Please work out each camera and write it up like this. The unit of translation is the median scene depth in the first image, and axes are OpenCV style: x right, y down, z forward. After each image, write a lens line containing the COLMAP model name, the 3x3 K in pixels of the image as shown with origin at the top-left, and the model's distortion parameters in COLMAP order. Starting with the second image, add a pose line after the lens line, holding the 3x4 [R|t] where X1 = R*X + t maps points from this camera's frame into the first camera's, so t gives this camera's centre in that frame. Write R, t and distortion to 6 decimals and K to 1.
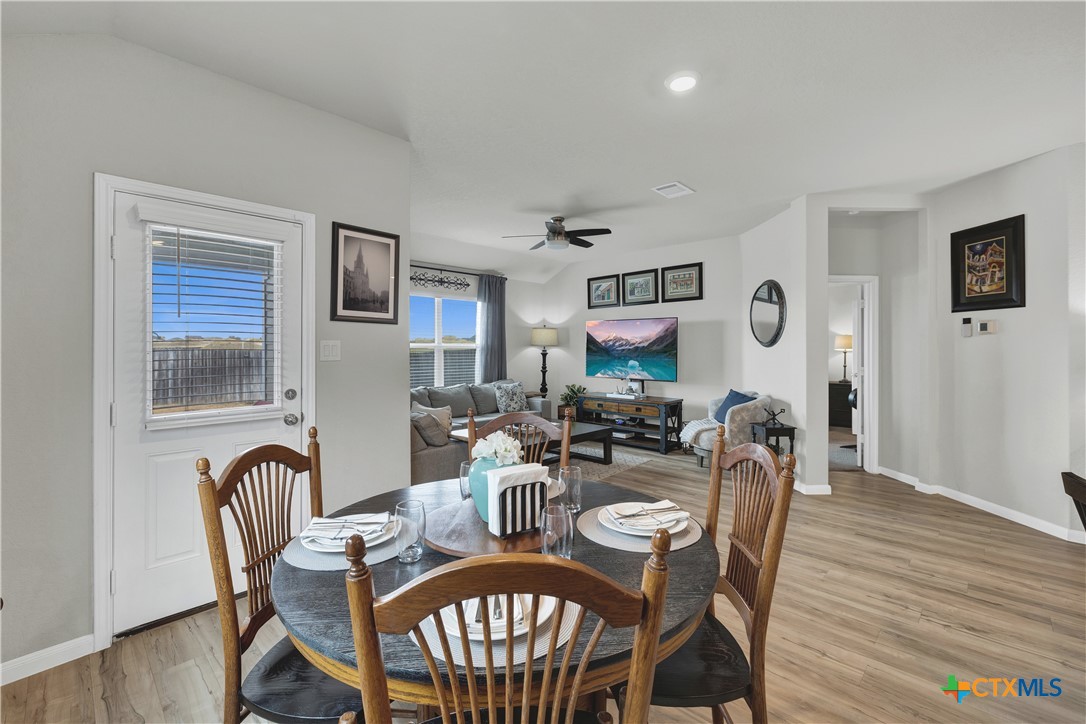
lens RADIAL K [[465.1, 0, 532.6], [0, 465.1, 348.9], [0, 0, 1]] dist [-0.000654, 0.000219]
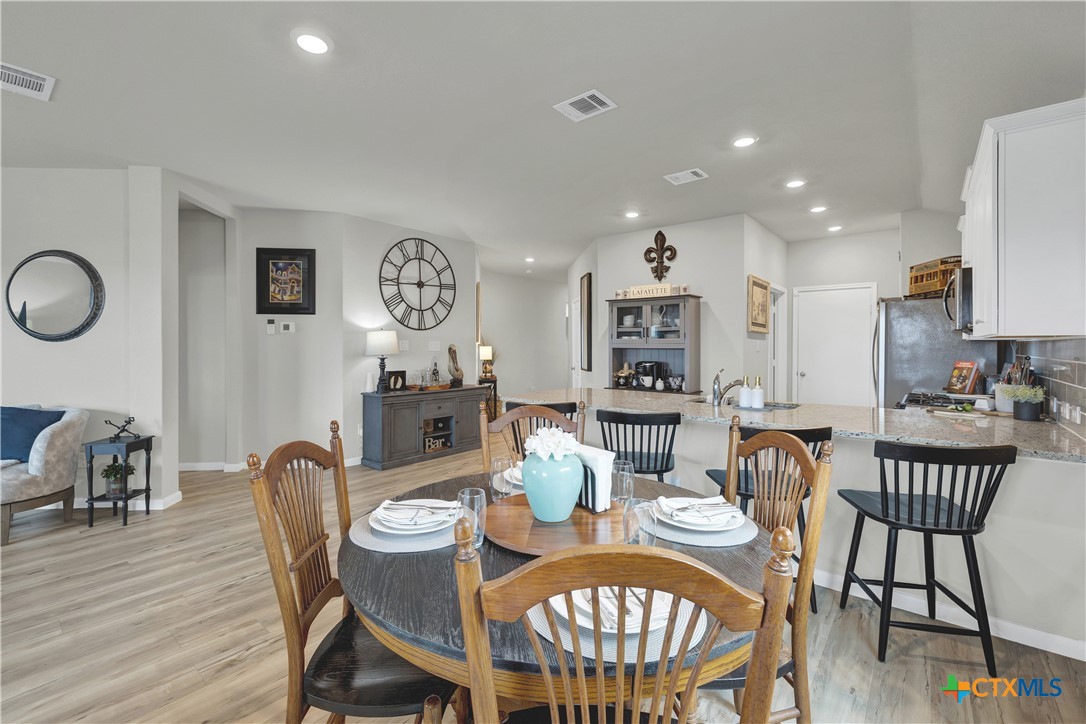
lens RADIAL K [[471.1, 0, 530.6], [0, 471.1, 348.0], [0, 0, 1]] dist [0.002873, 0.000826]
pose [[-0.075578, -0.003868, 0.997132, -0.236413], [0.000602, 0.999992, 0.003925, 0.003475], [-0.997140, 0.000897, -0.075575, 0.252953]]
